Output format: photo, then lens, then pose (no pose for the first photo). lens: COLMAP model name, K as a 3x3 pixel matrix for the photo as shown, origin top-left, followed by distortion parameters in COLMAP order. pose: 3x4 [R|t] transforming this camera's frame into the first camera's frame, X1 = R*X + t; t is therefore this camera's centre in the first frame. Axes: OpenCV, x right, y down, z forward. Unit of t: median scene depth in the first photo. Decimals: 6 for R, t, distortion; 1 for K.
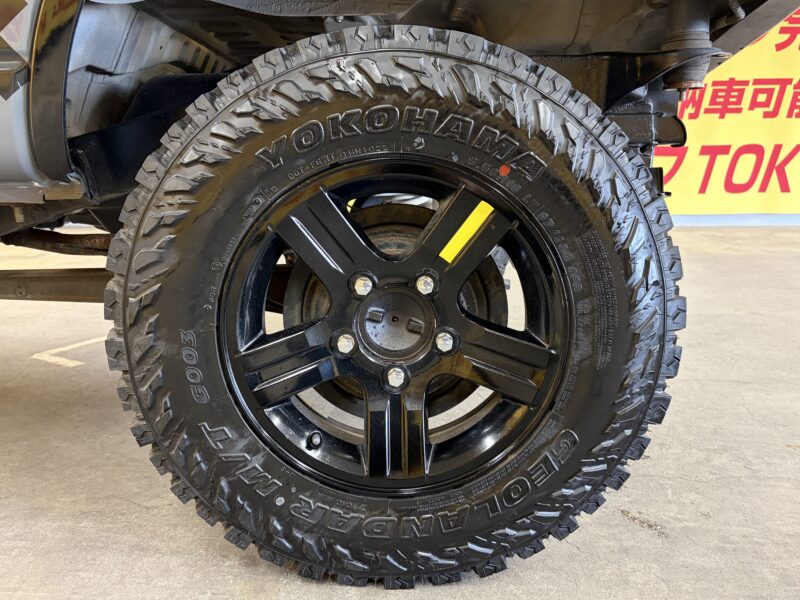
lens RADIAL K [[649.6, 0, 400.0], [0, 649.6, 300.0], [0, 0, 1]] dist [0.001973, 0.002006]
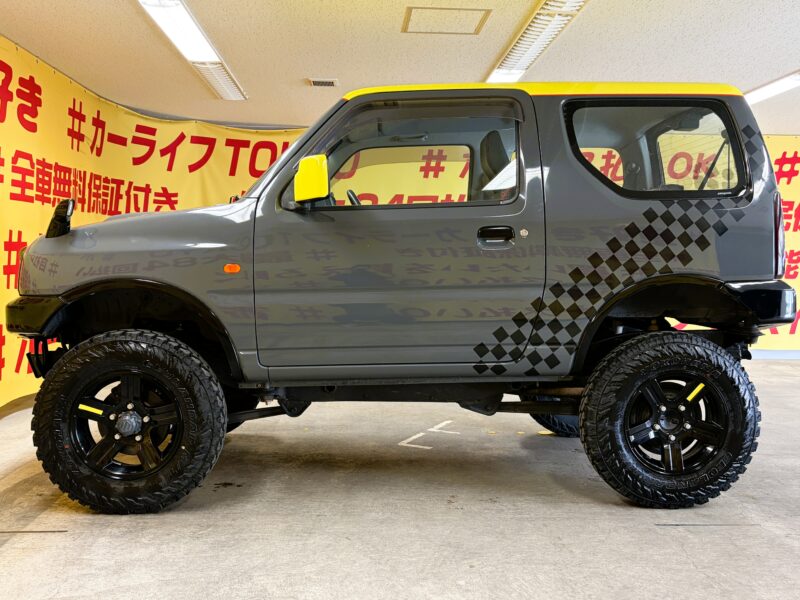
lens RADIAL K [[732.3, 0, 399.7], [0, 732.3, 310.4], [0, 0, 1]] dist [0.017389, 0.005459]
pose [[0.997856, 0.005860, 0.065191, -1.636878], [0.004216, 0.988160, -0.153370, 0.051977], [-0.065318, 0.153316, 0.986016, -2.650003]]
